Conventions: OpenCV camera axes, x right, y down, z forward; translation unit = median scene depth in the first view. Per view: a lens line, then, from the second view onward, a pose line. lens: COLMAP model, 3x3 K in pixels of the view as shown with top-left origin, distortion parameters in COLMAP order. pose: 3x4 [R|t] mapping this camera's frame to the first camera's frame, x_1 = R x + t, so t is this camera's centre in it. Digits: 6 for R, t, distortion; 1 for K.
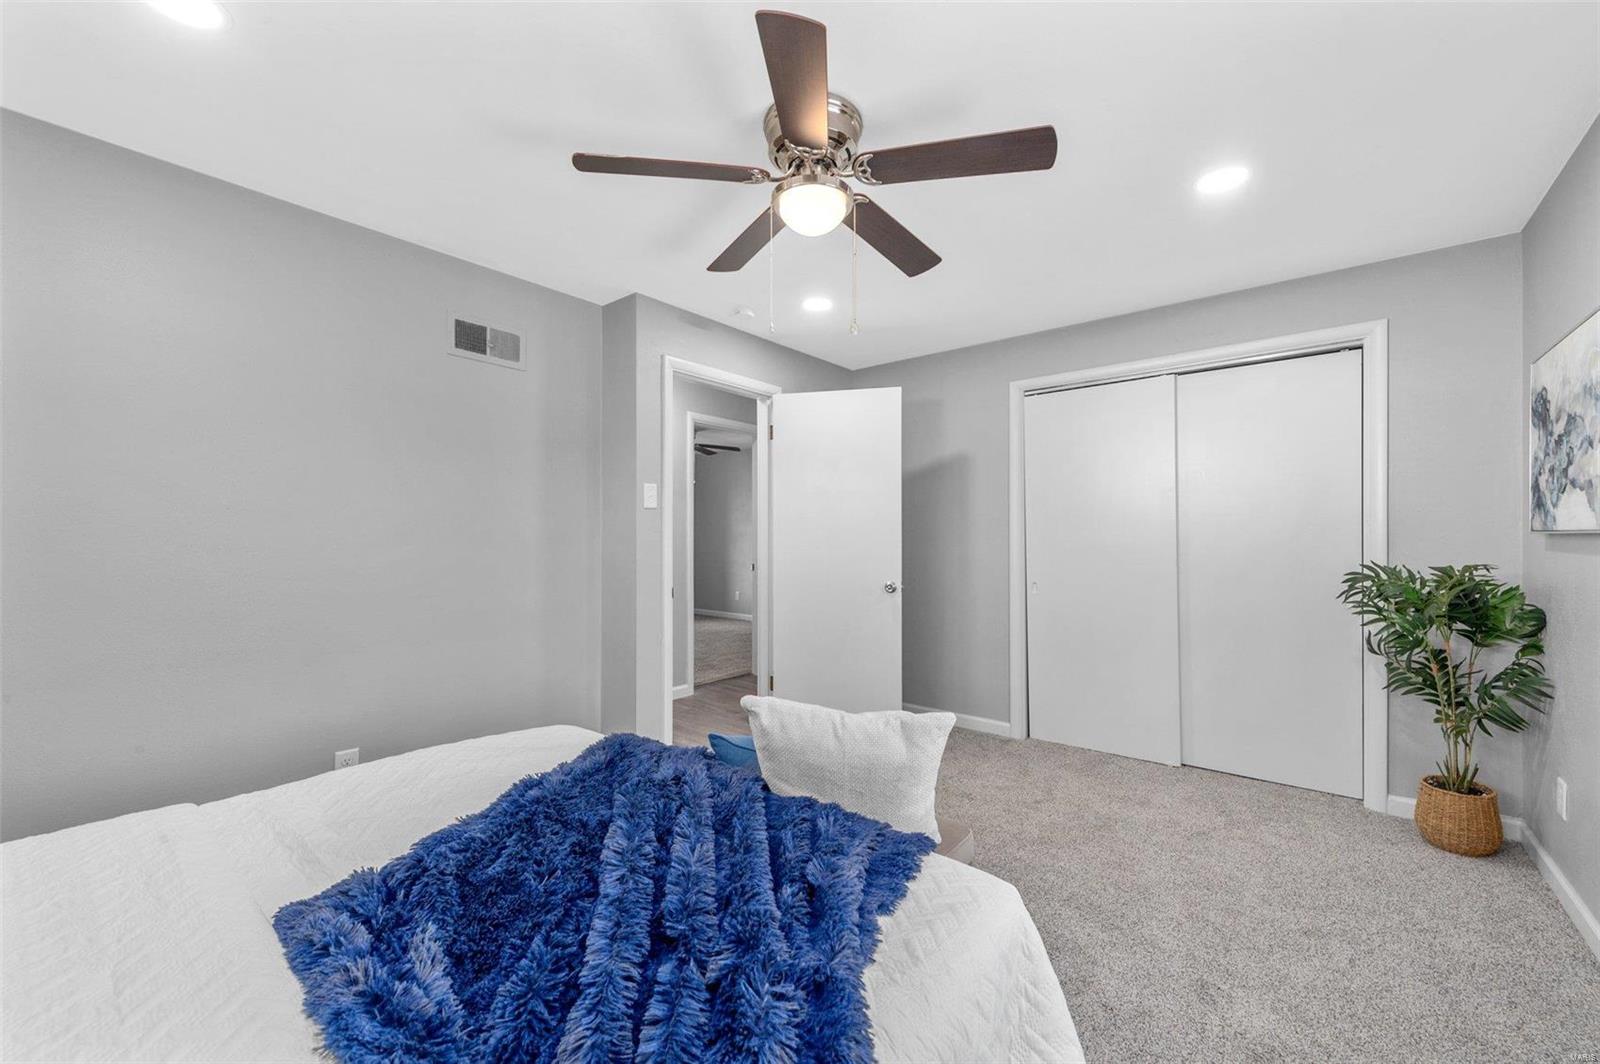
lens RADIAL K [[623.2, 0, 801.9], [0, 623.2, 535.8], [0, 0, 1]] dist [0.010587, -0.003446]
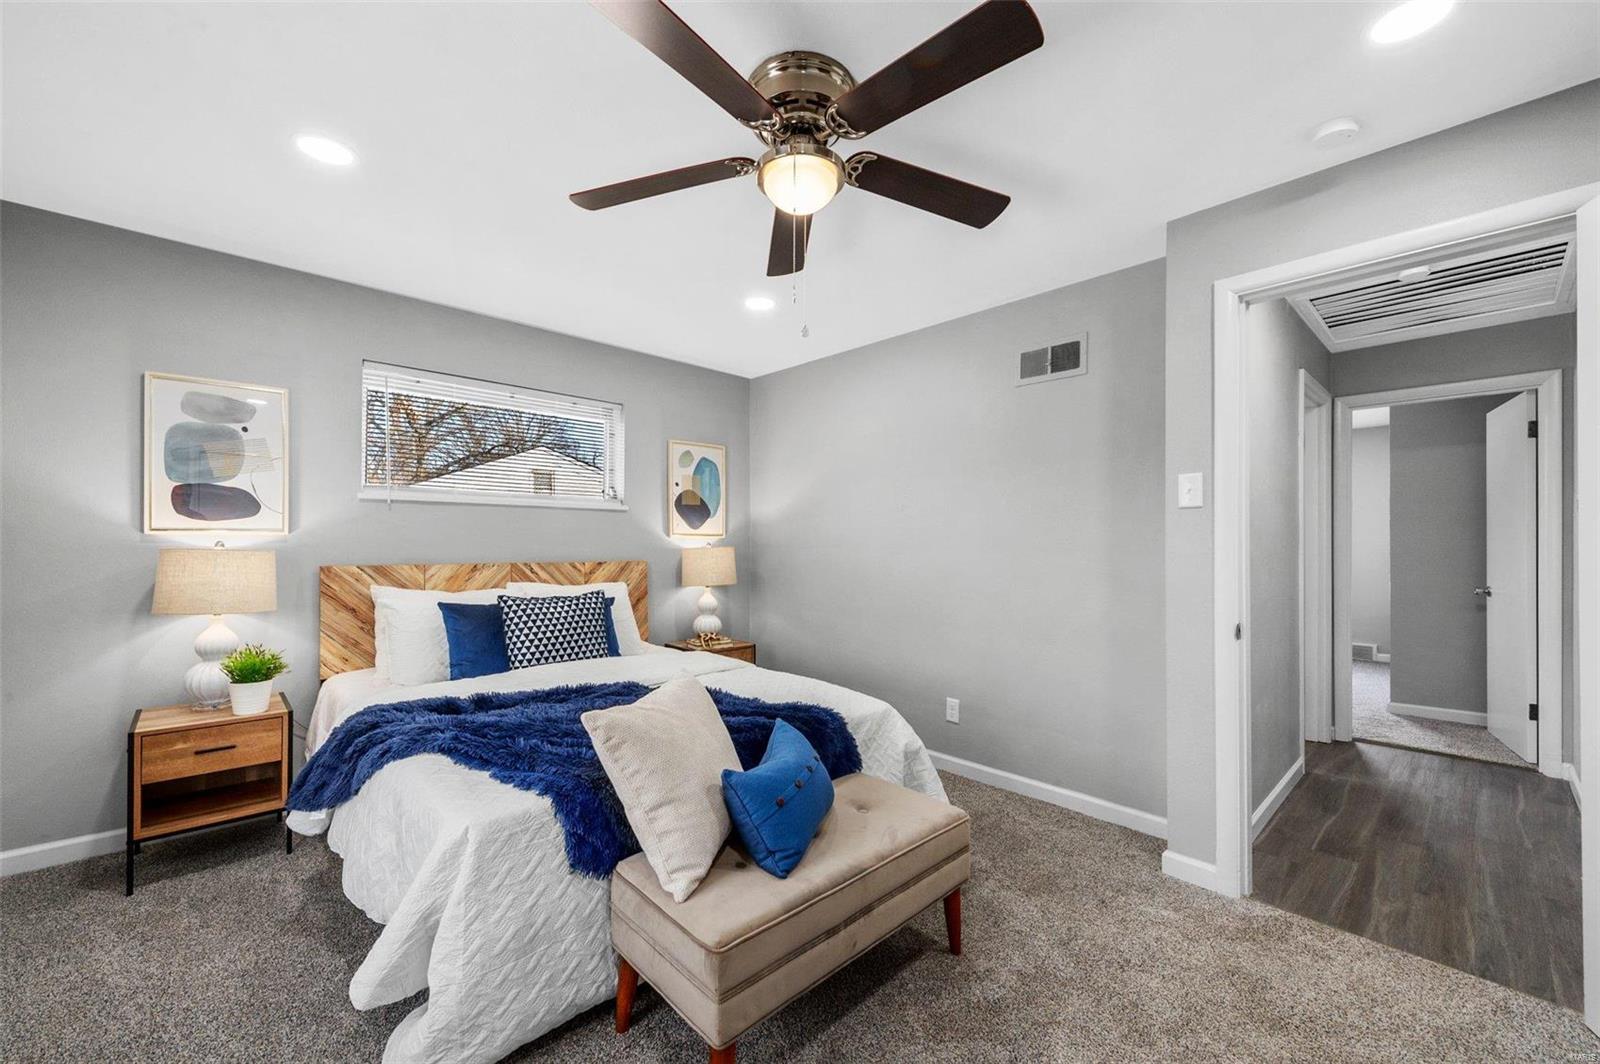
lens RADIAL K [[623.2, 0, 794.6], [0, 623.2, 539.2], [0, 0, 1]] dist [0.010587, -0.003446]
pose [[-0.123058, -0.009571, -0.992353, 0.566874], [0.001225, 0.999951, -0.009796, -0.000384], [0.992399, -0.002421, -0.123041, 0.675113]]
